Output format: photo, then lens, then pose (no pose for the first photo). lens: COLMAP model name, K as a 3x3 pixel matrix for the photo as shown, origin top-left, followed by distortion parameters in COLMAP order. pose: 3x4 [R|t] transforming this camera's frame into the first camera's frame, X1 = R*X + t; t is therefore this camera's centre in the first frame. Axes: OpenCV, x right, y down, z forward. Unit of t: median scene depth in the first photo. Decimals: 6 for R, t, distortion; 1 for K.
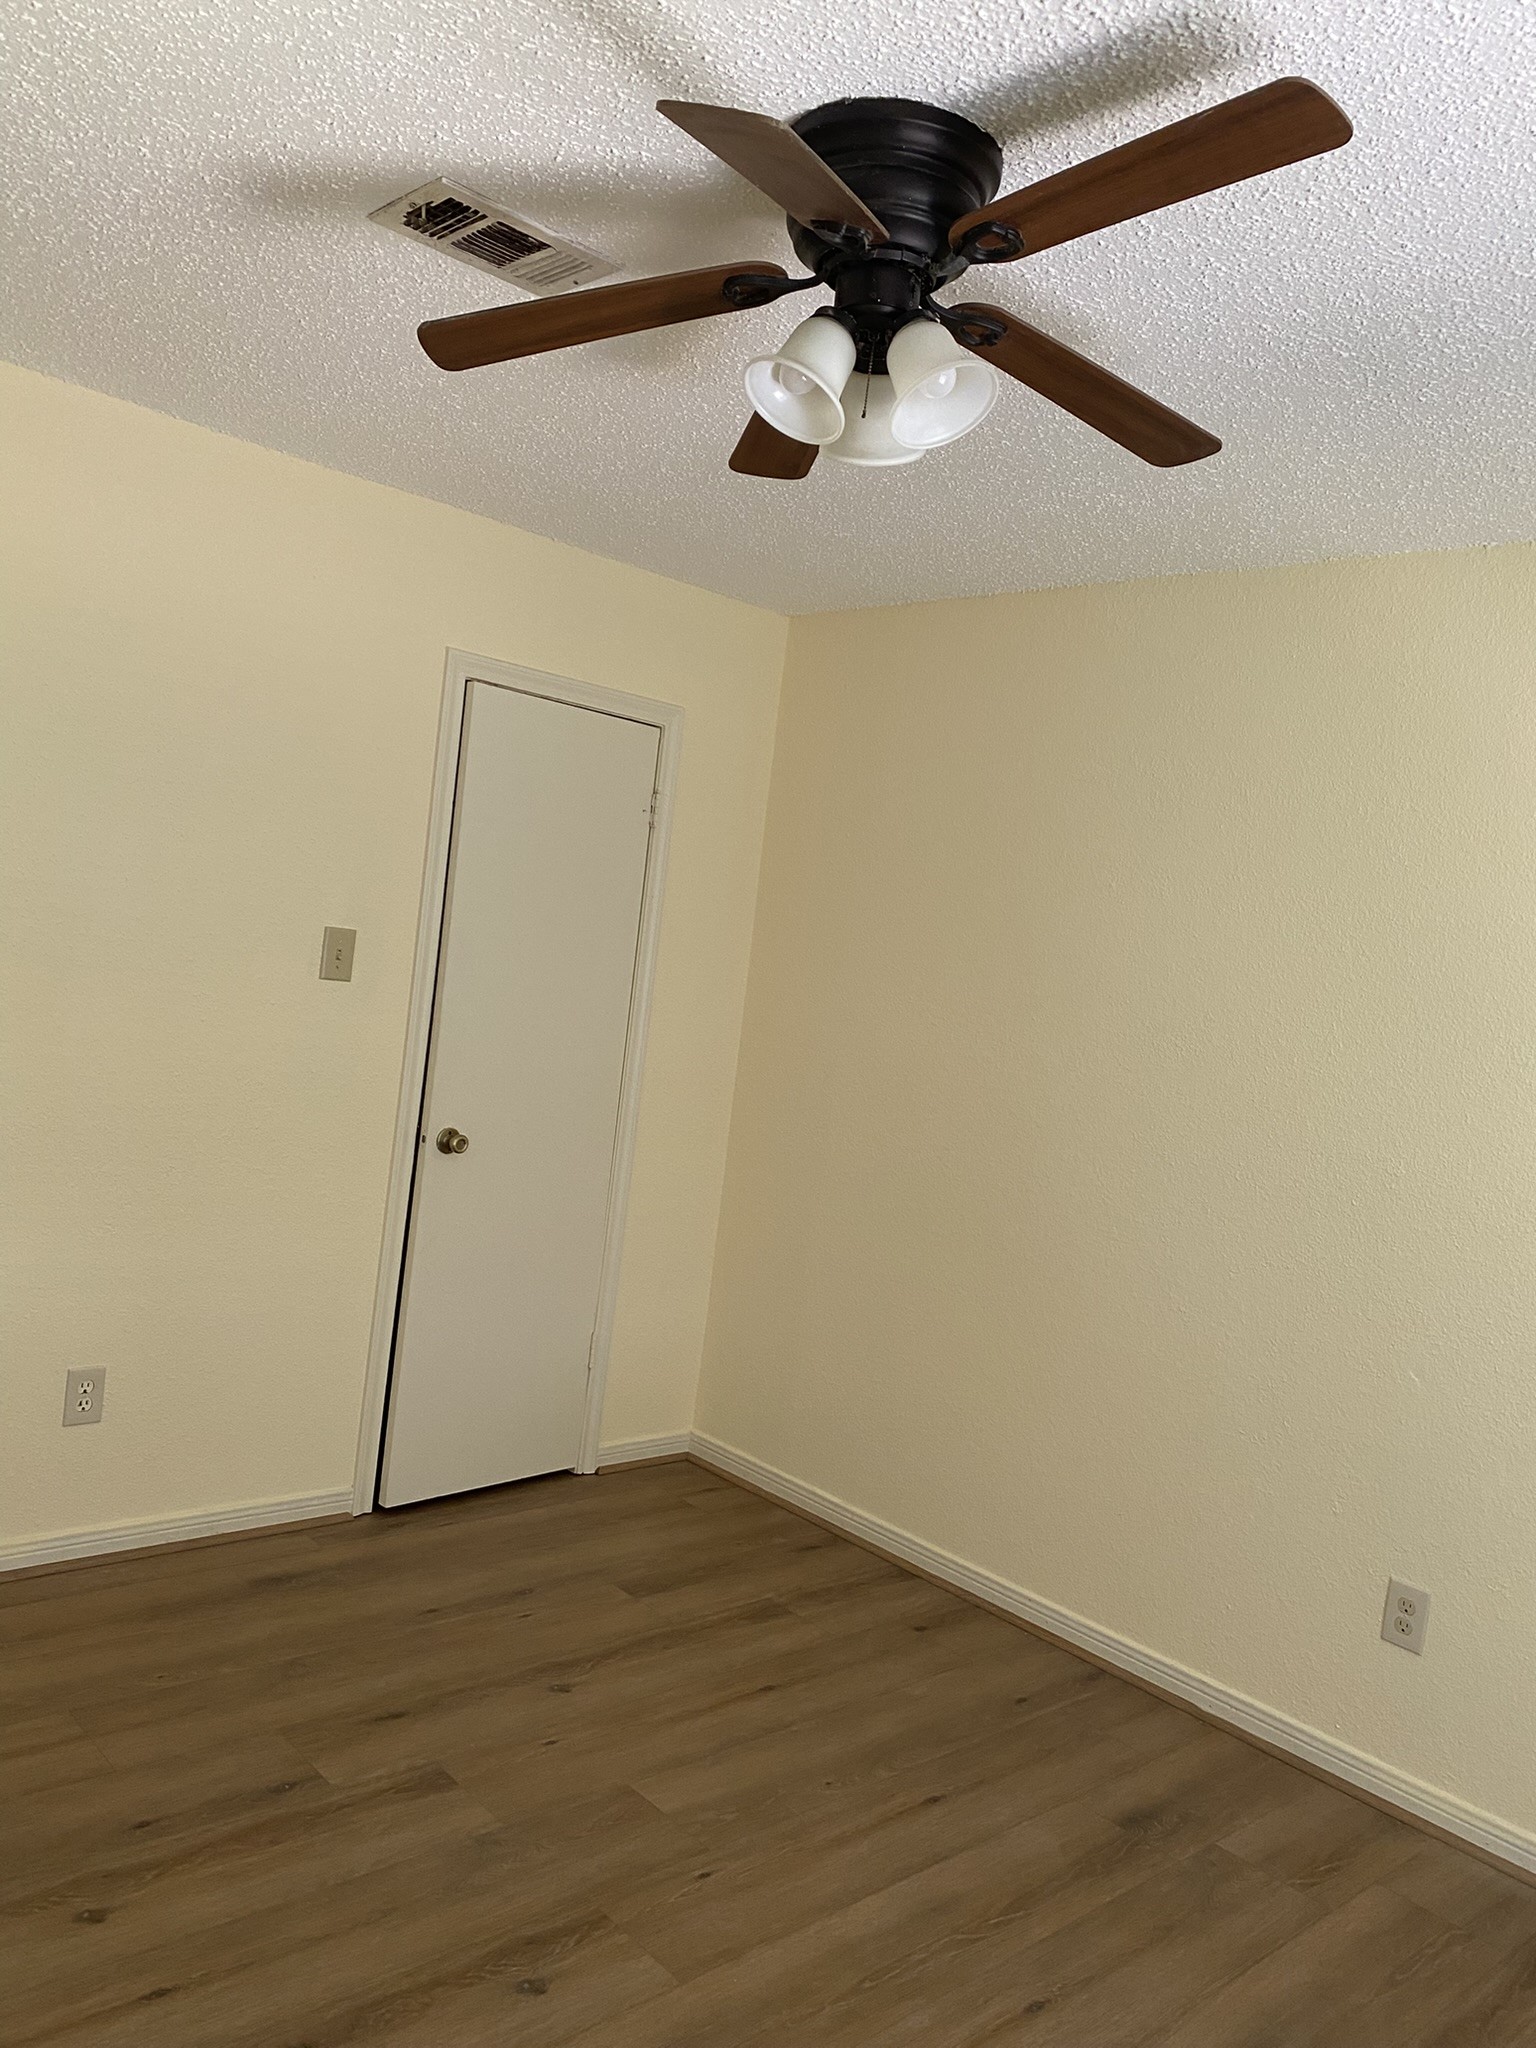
lens RADIAL K [[1561.7, 0, 768.0], [0, 1561.7, 1024.0], [0, 0, 1]] dist [0.103083, -0.087452]
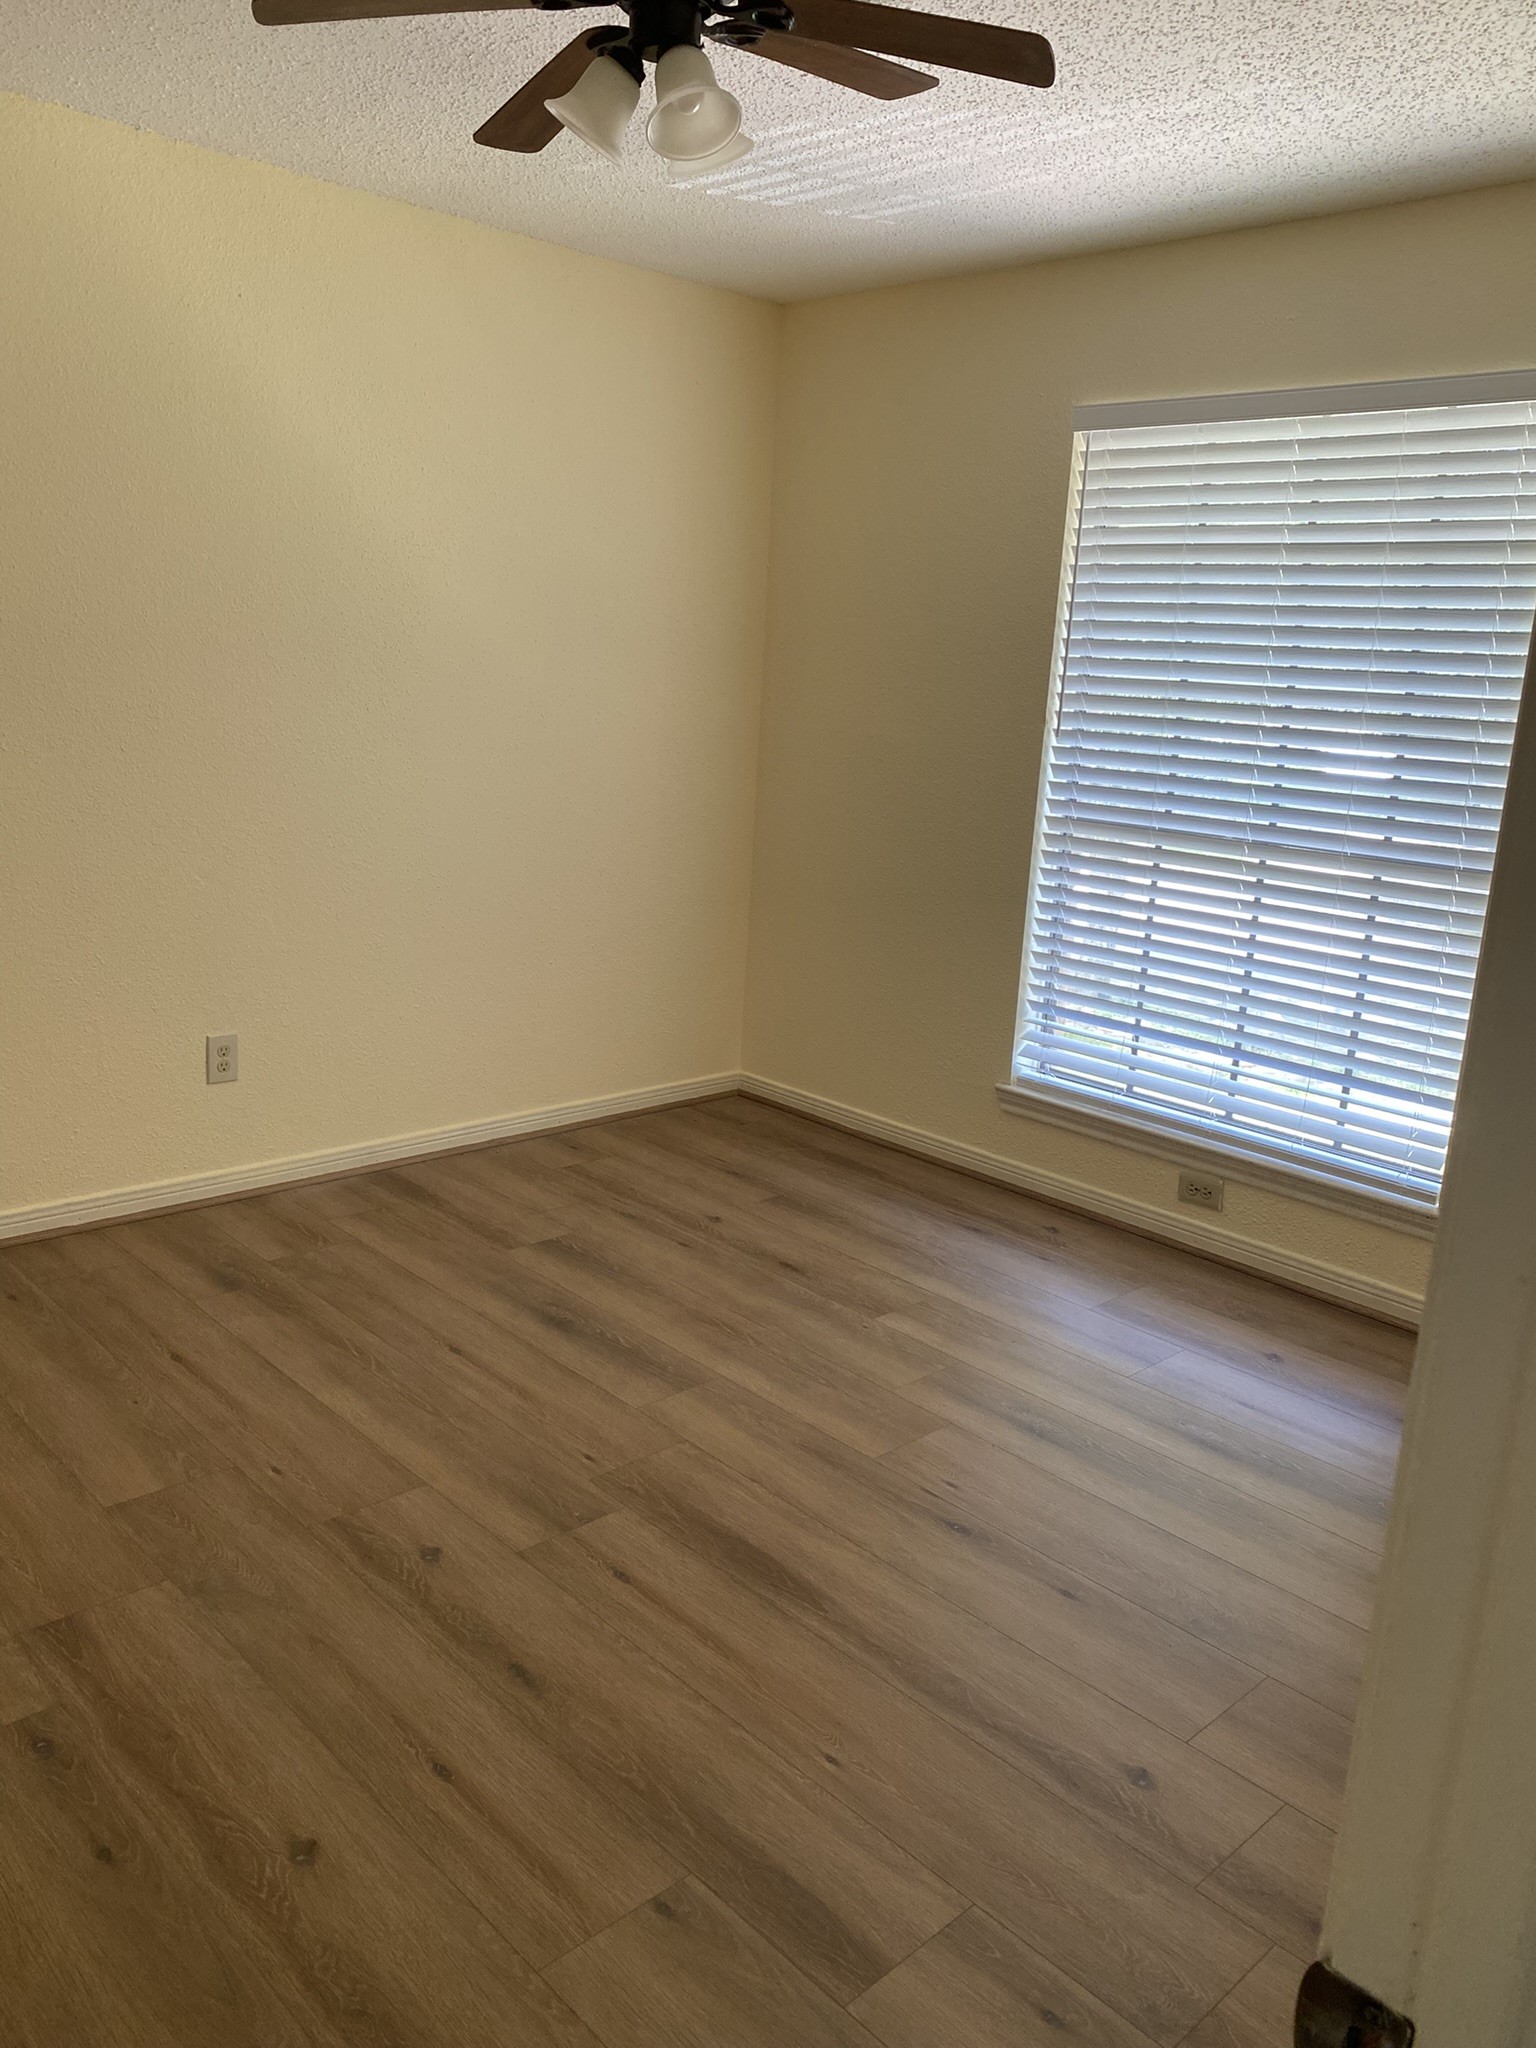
lens RADIAL K [[1561.7, 0, 768.0], [0, 1561.7, 1024.0], [0, 0, 1]] dist [0.103083, -0.087452]
pose [[-0.030599, -0.336474, 0.941196, -0.922000], [-0.029369, 0.941533, 0.335639, -0.110128], [-0.999100, -0.017372, -0.038692, 0.699185]]
